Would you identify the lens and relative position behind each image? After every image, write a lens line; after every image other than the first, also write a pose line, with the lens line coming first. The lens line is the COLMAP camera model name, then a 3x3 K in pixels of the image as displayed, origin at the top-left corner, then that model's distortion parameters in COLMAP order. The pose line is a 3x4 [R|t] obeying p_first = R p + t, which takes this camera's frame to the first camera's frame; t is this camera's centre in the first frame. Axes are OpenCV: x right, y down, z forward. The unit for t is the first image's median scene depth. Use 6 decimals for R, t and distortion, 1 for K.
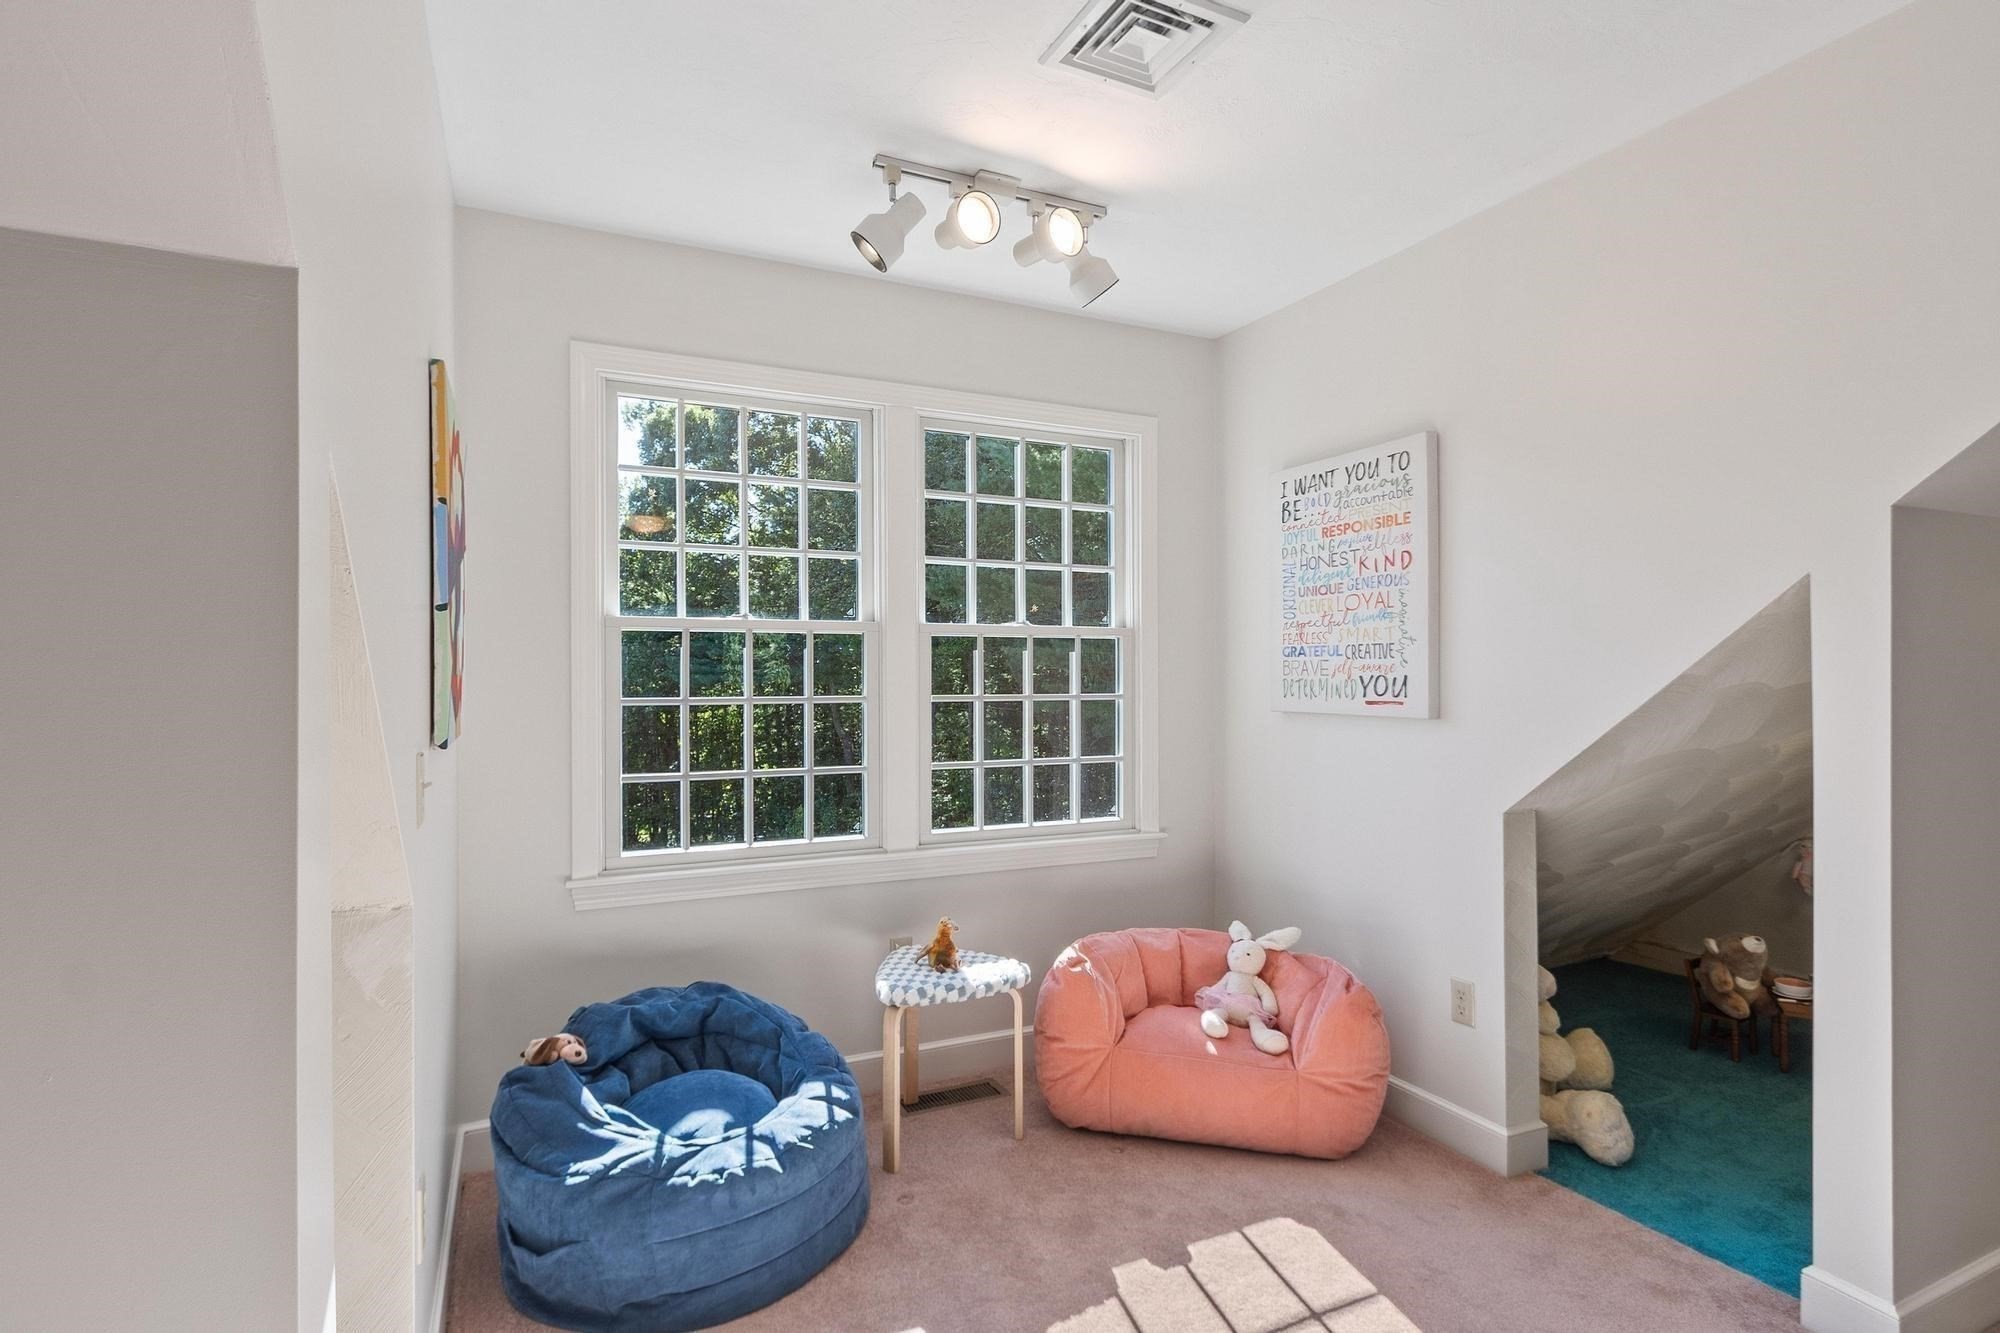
lens RADIAL K [[989.3, 0, 1003.7], [0, 989.3, 675.1], [0, 0, 1]] dist [0.004754, -0.000896]
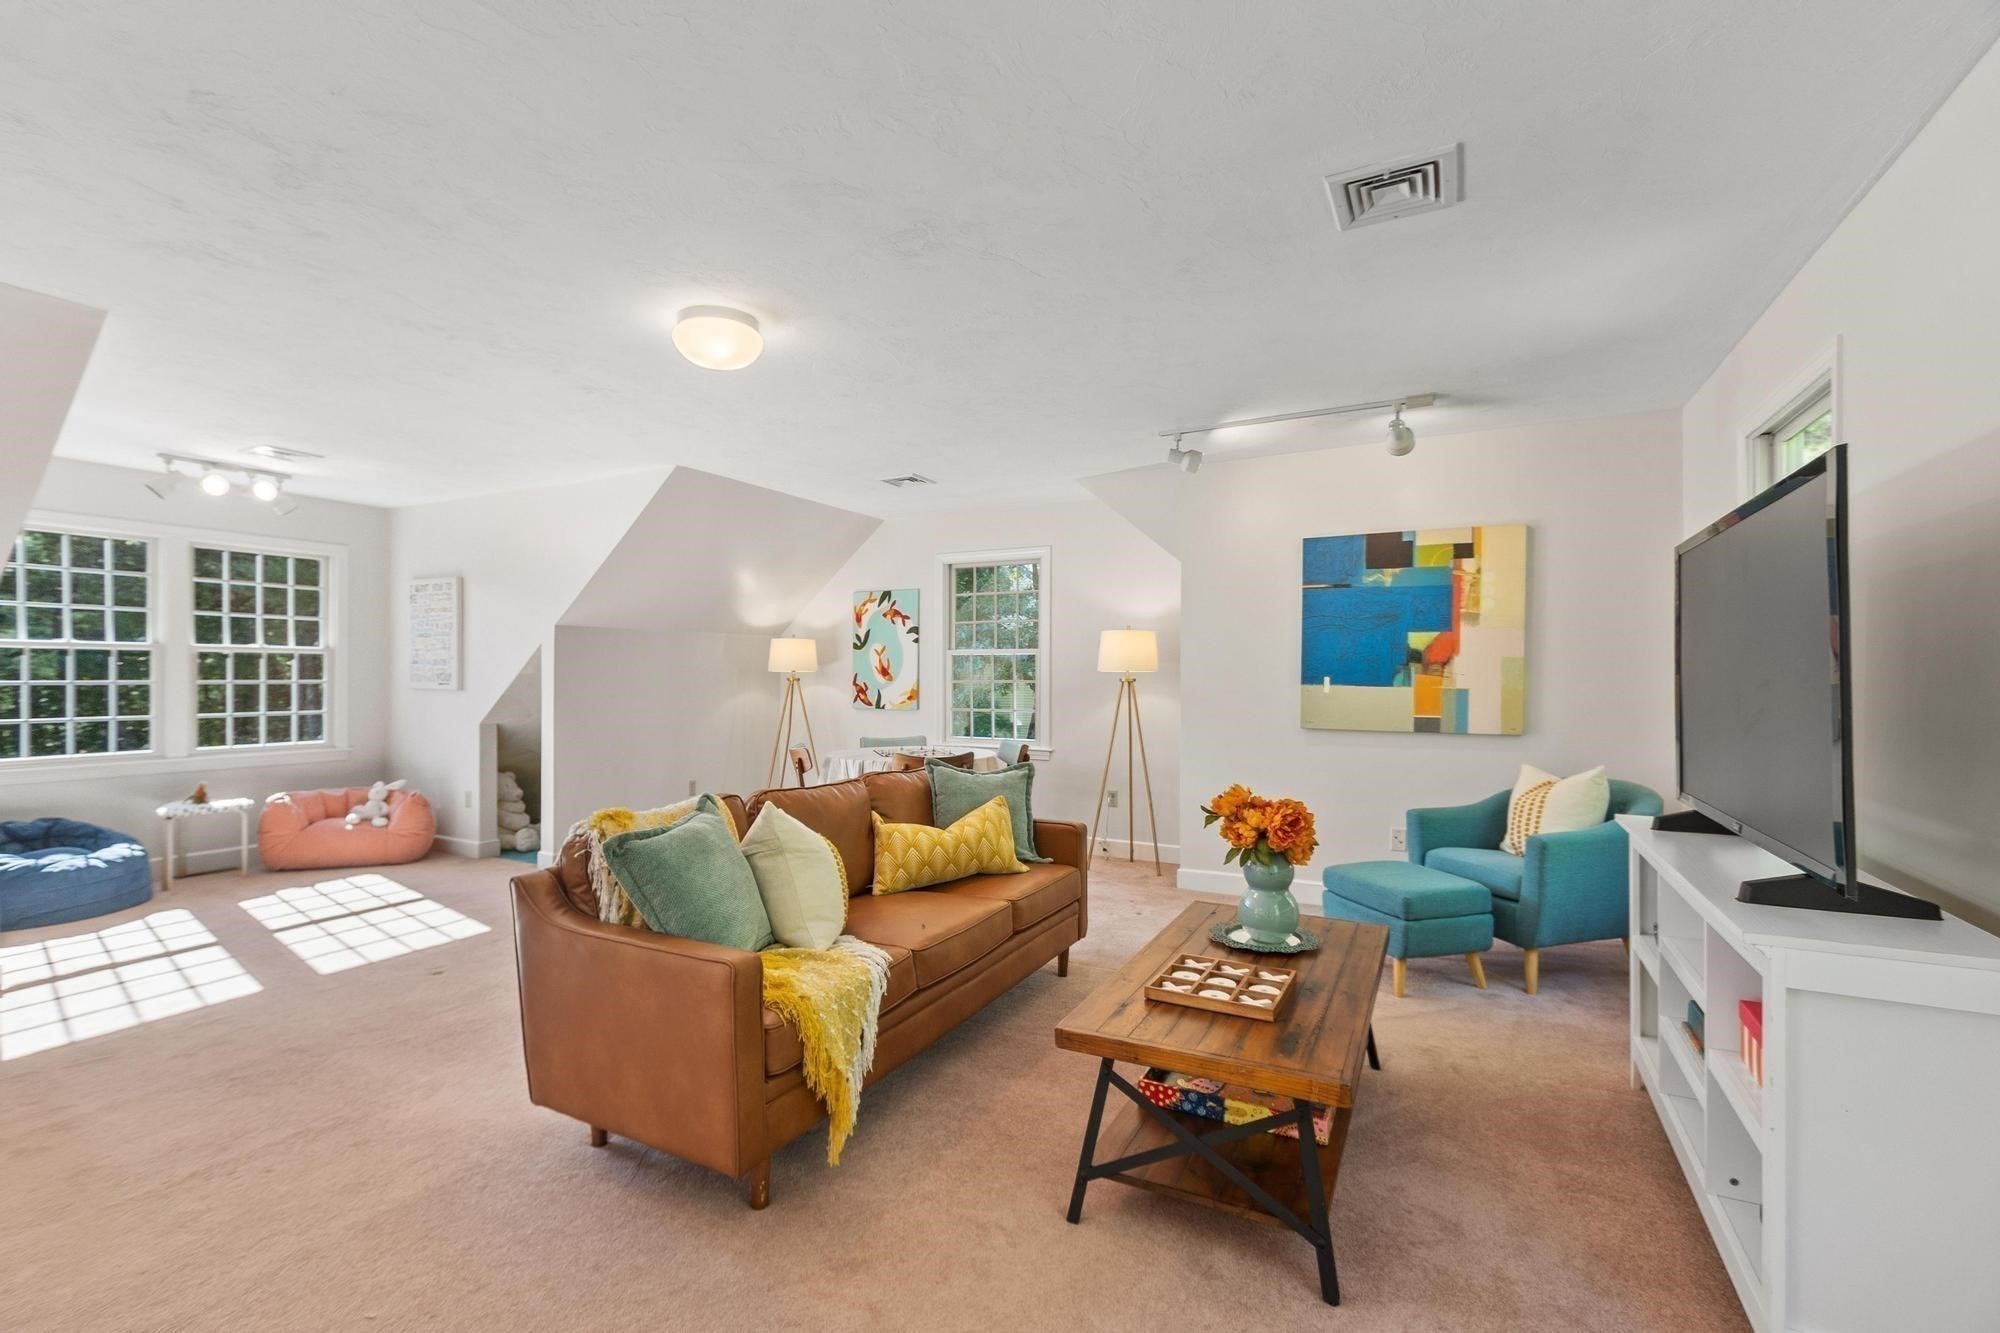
lens RADIAL K [[867.4, 0, 982.4], [0, 867.4, 677.1], [0, 0, 1]] dist [0.004314, -0.000190]
pose [[0.813825, 0.003716, 0.581098, 0.198028], [-0.010663, 0.999907, 0.008540, -0.019048], [-0.581012, -0.013146, 0.813789, -1.372376]]
